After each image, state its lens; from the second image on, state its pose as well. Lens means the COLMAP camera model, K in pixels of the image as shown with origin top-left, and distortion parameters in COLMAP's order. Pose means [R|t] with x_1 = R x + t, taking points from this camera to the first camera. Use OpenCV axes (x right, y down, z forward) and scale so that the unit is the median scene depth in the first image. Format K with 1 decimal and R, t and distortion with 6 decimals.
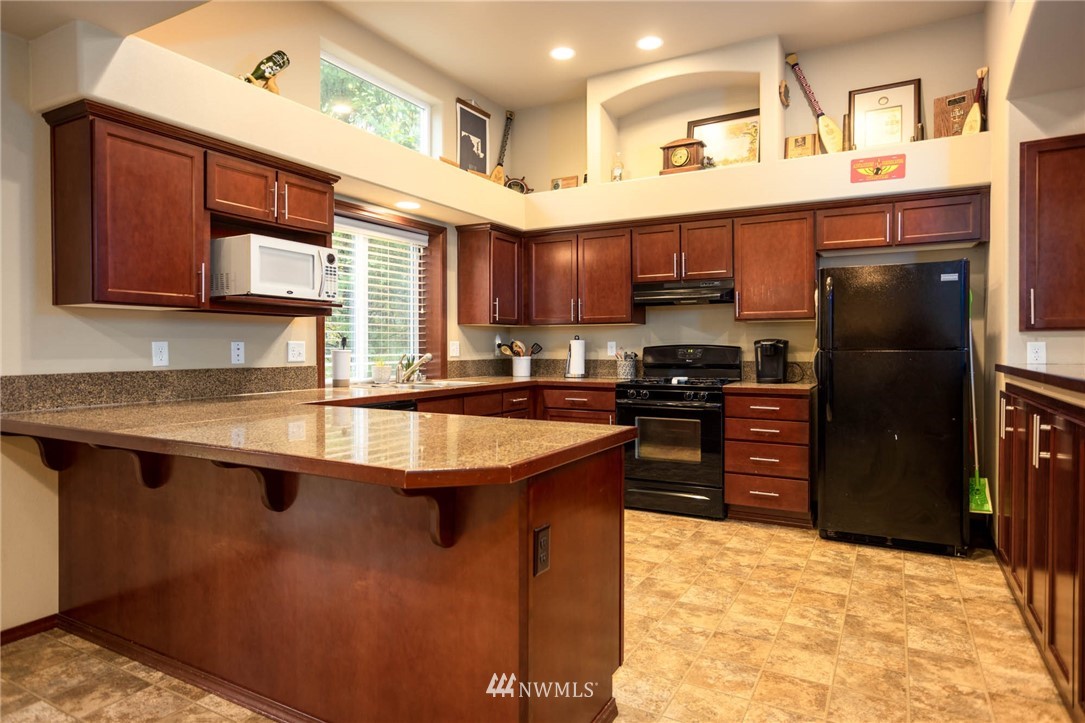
lens RADIAL K [[639.0, 0, 536.3], [0, 639.0, 356.5], [0, 0, 1]] dist [0.000766, 0.000517]
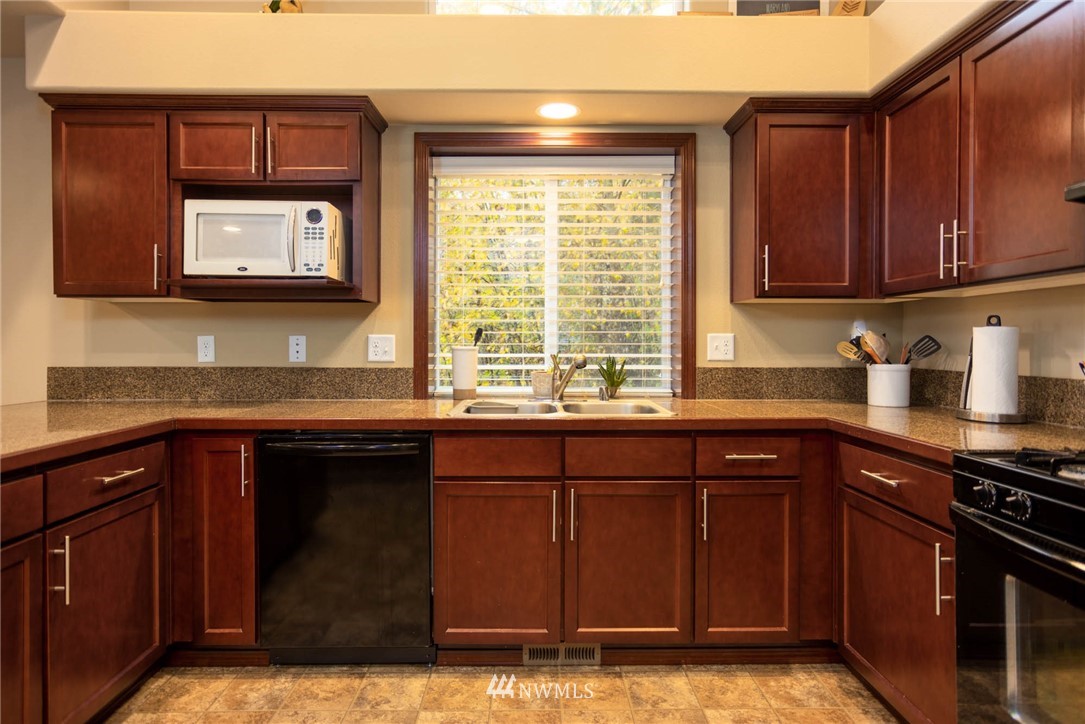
lens RADIAL K [[639.0, 0, 555.6], [0, 639.0, 345.1], [0, 0, 1]] dist [0.000766, 0.000517]
pose [[0.500085, 0.004162, -0.865966, 0.423782], [-0.015603, 0.999869, -0.004206, -0.012549], [0.865836, 0.015615, 0.500084, 0.889749]]
